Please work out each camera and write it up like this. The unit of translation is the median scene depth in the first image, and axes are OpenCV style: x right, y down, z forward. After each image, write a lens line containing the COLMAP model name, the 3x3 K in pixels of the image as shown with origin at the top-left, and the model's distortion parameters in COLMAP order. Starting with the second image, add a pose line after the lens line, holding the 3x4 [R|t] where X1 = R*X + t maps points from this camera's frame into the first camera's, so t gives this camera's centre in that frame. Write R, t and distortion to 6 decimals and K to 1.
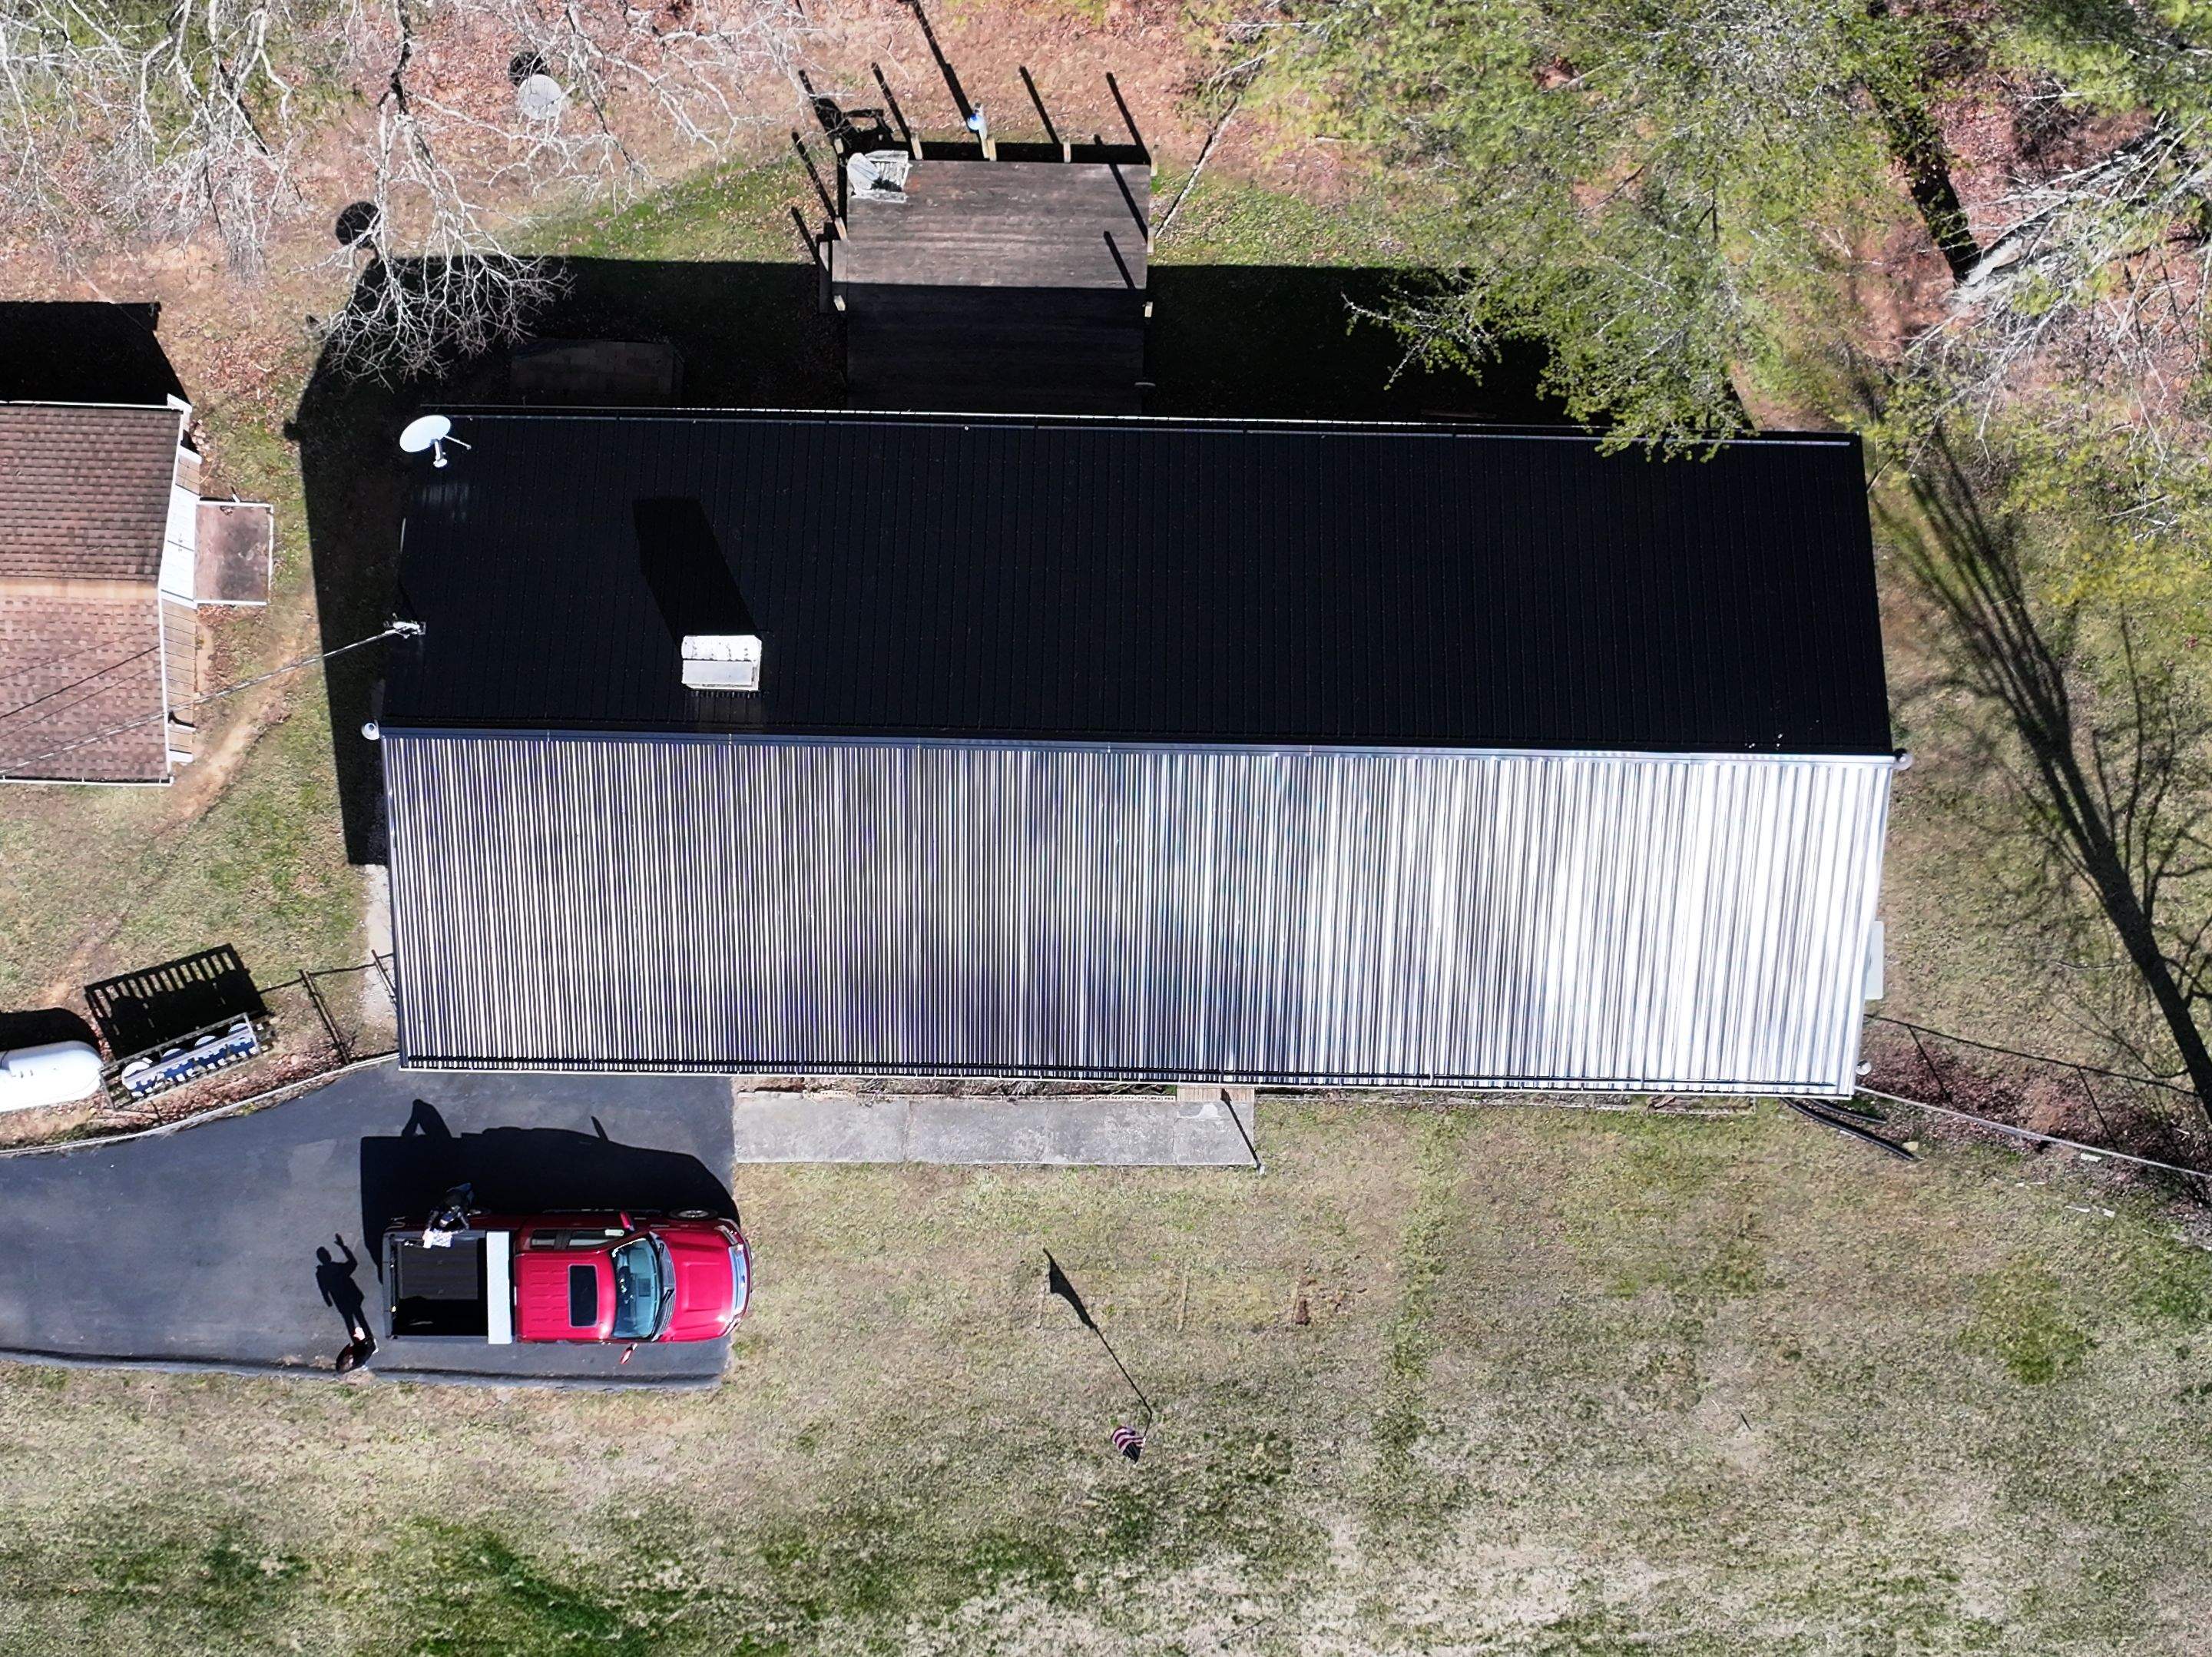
lens RADIAL K [[3099.4, 0, 1104.1], [0, 3099.4, 842.6], [0, 0, 1]] dist [0.015751, -0.023178]
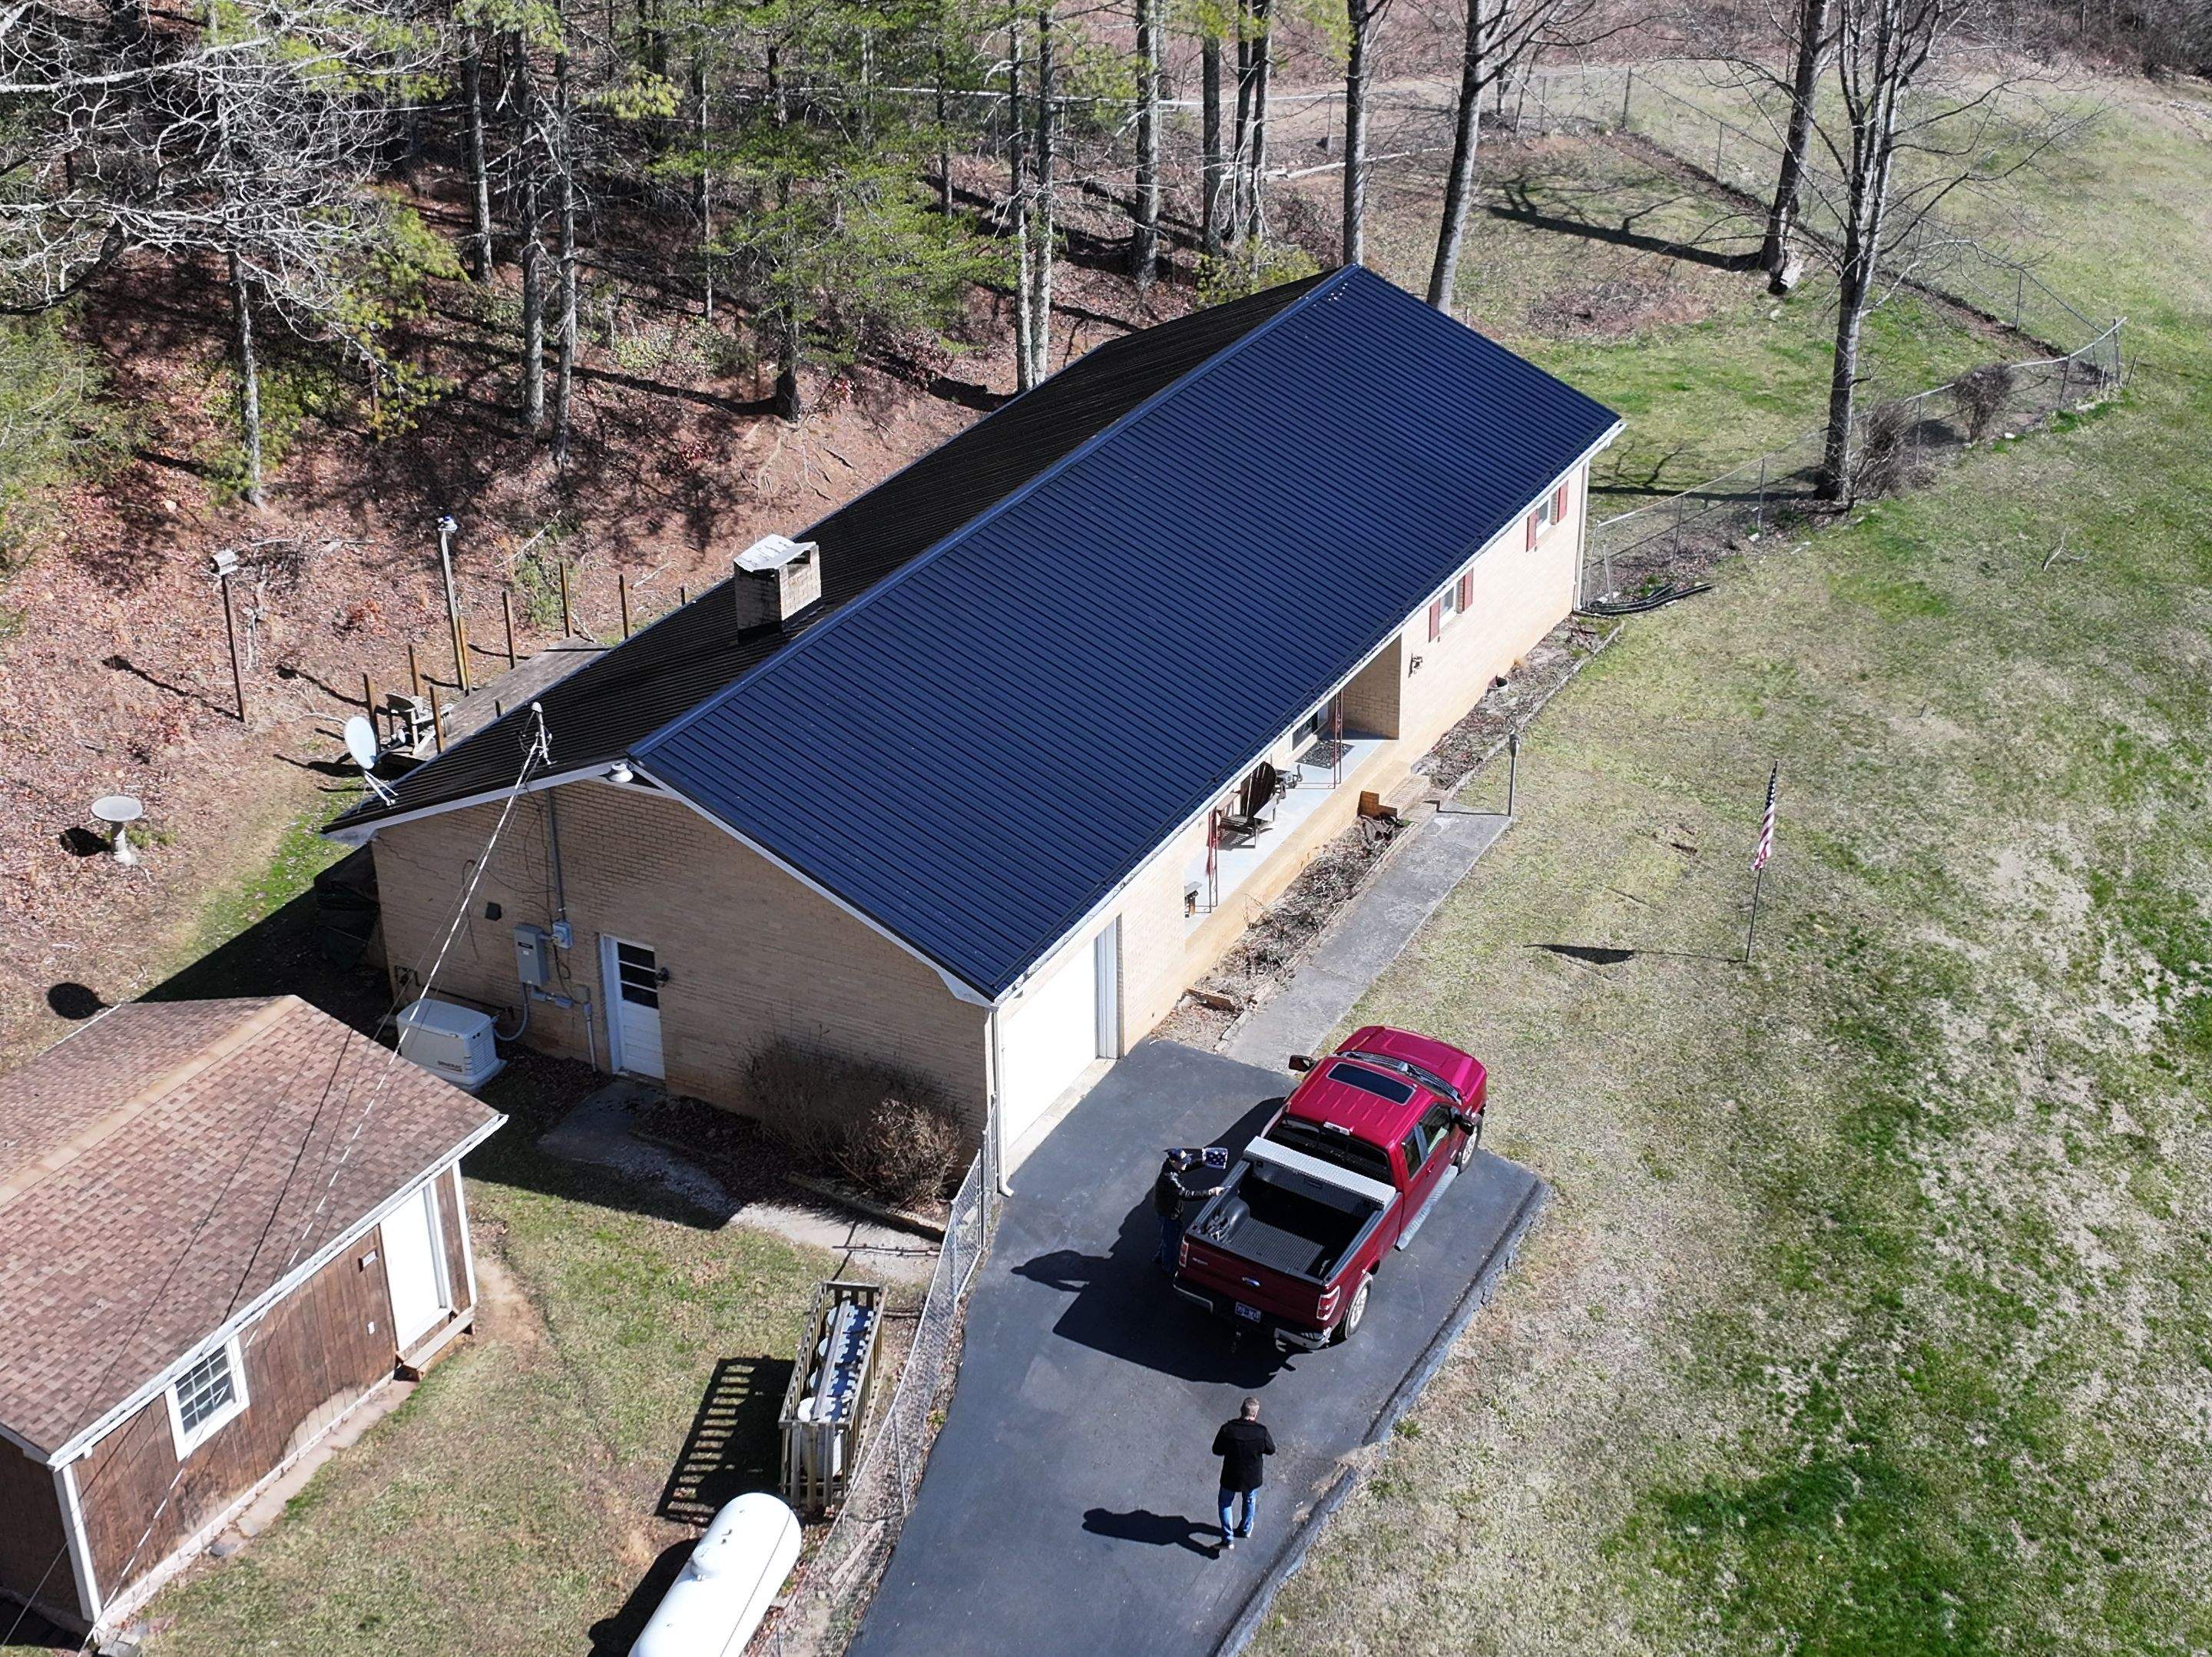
lens RADIAL K [[3099.4, 0, 1104.1], [0, 3099.4, 842.6], [0, 0, 1]] dist [0.015751, -0.023178]
pose [[0.443162, -0.414862, 0.794668, -0.742411], [0.896441, 0.203877, -0.393483, 0.357650], [0.001227, 0.886749, 0.462250, 0.566807]]
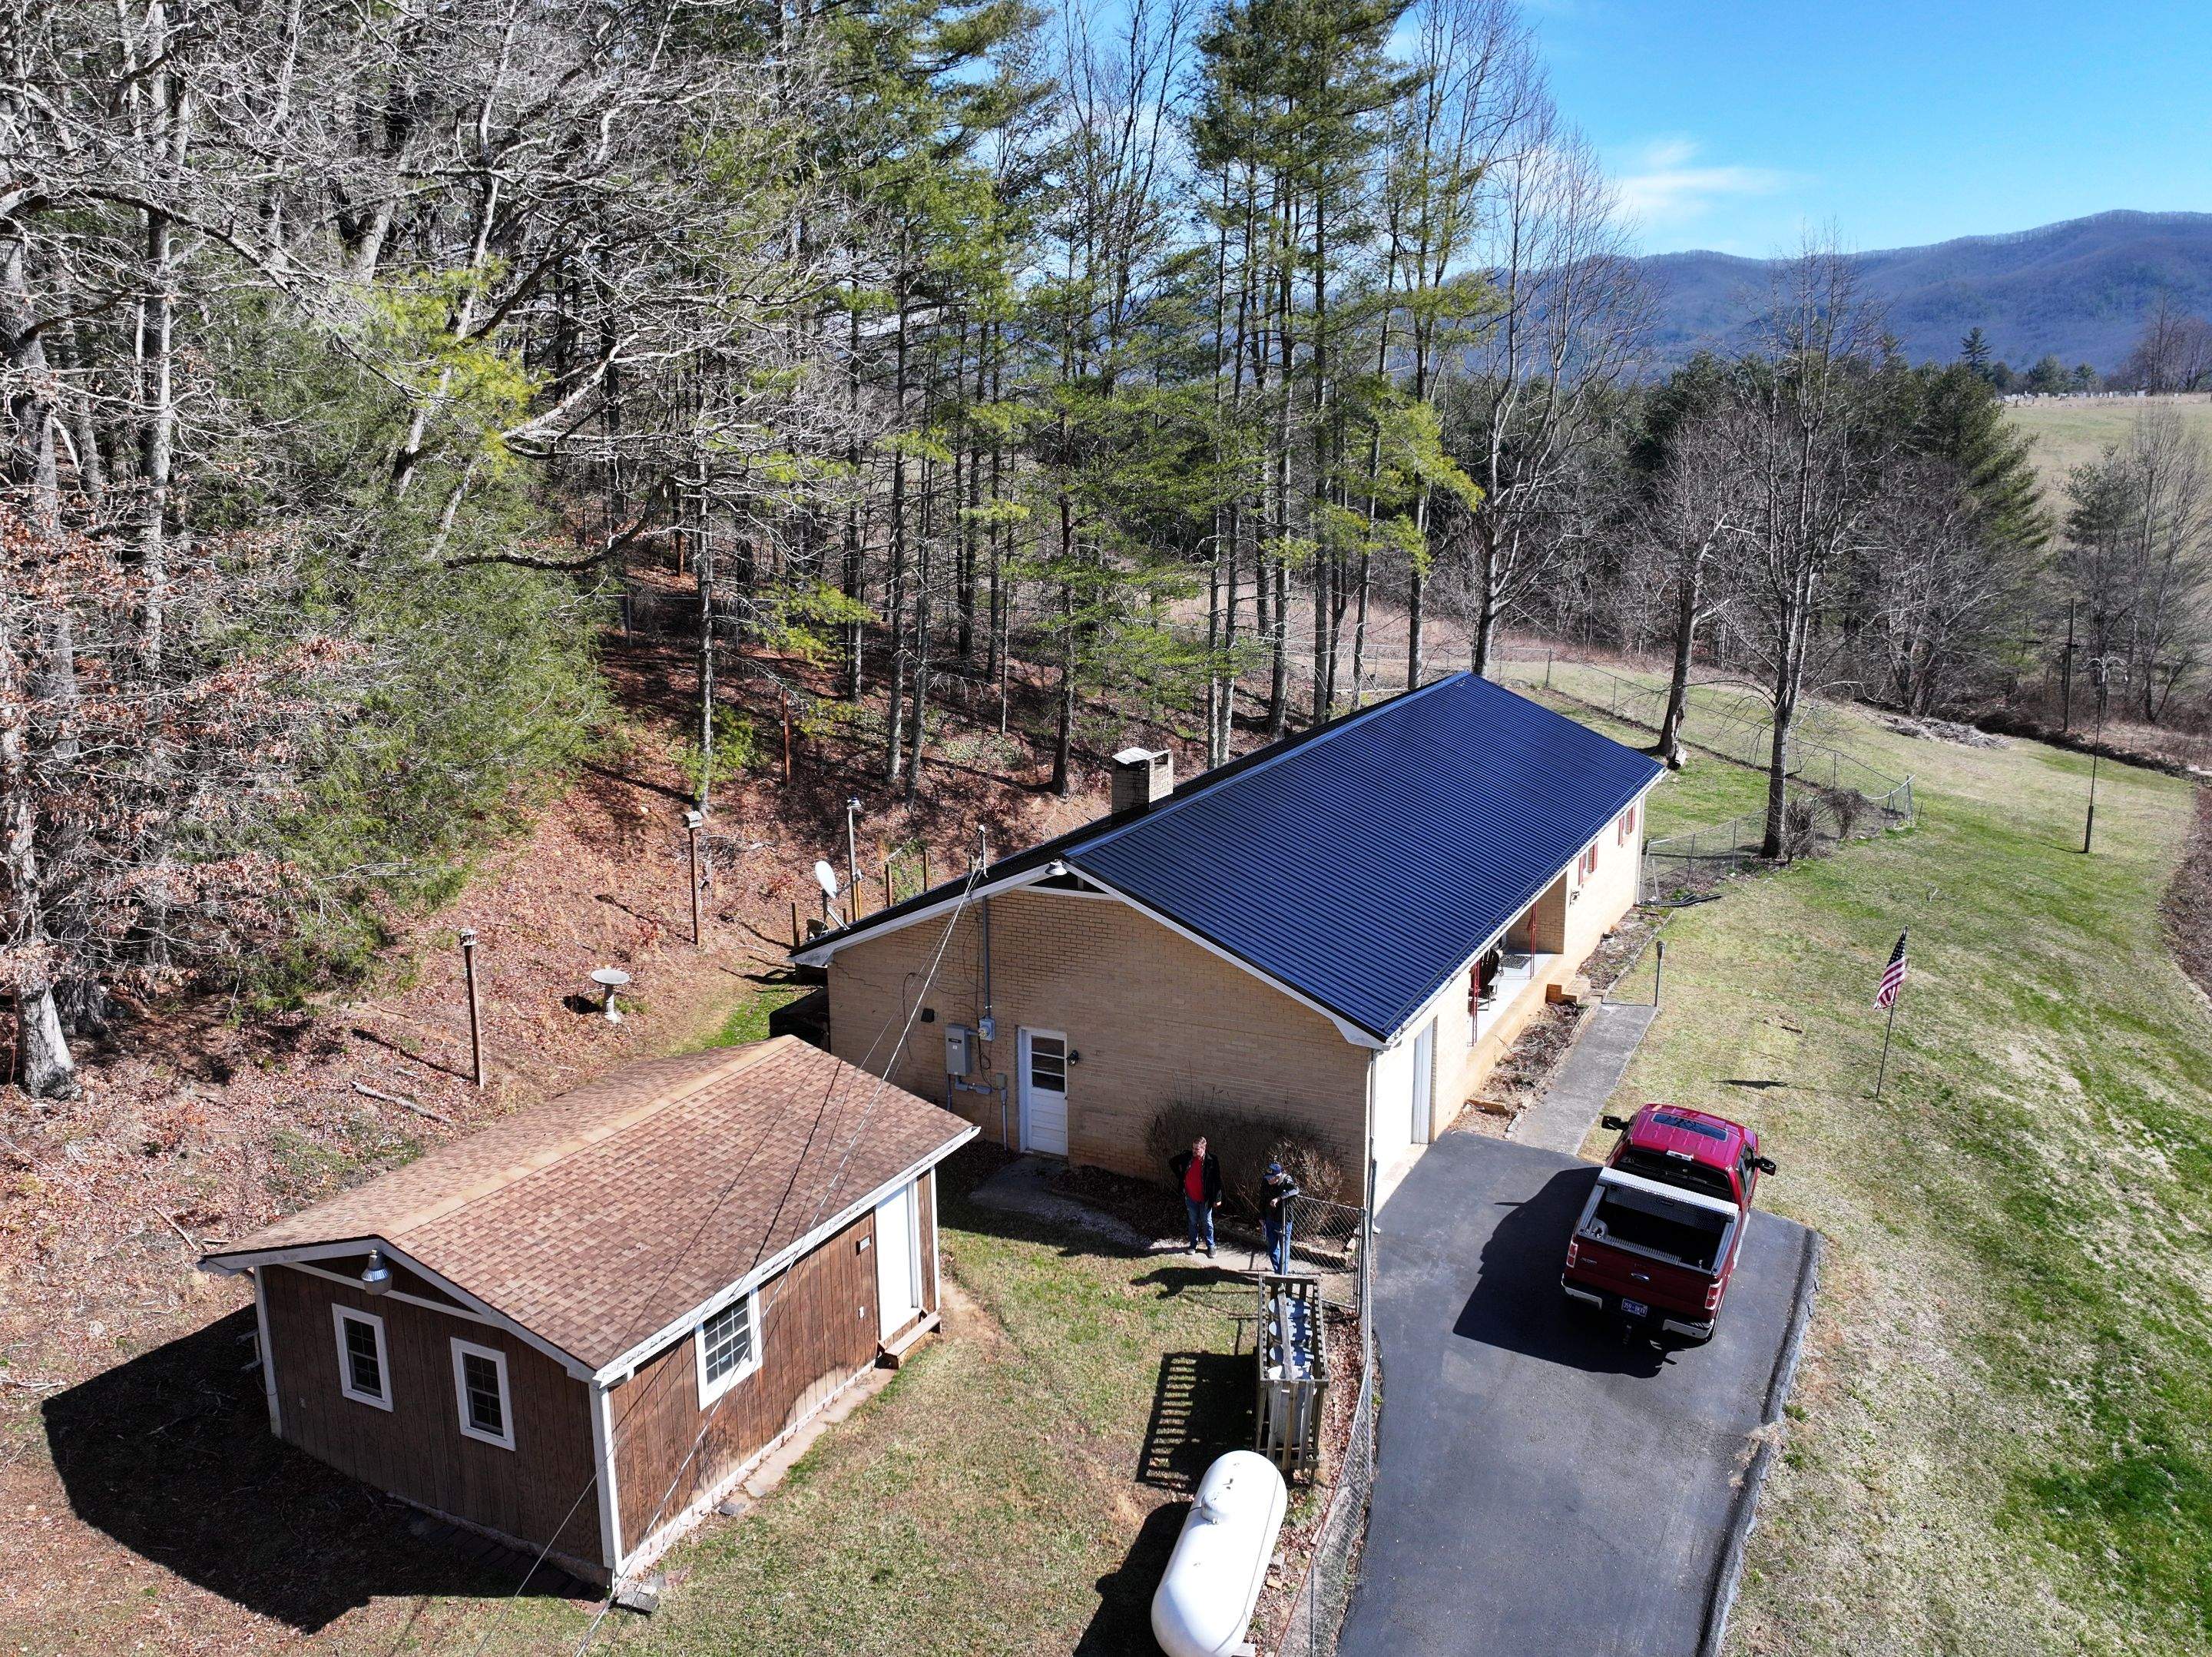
lens RADIAL K [[1771.7, 0, 1106.0], [0, 1771.7, 828.5], [0, 0, 1]] dist [0.005945, -0.000064]
pose [[0.429528, -0.199243, 0.880800, -0.646303], [0.903049, 0.097805, -0.418254, 0.190562], [-0.002813, 0.975057, 0.221936, 0.763867]]
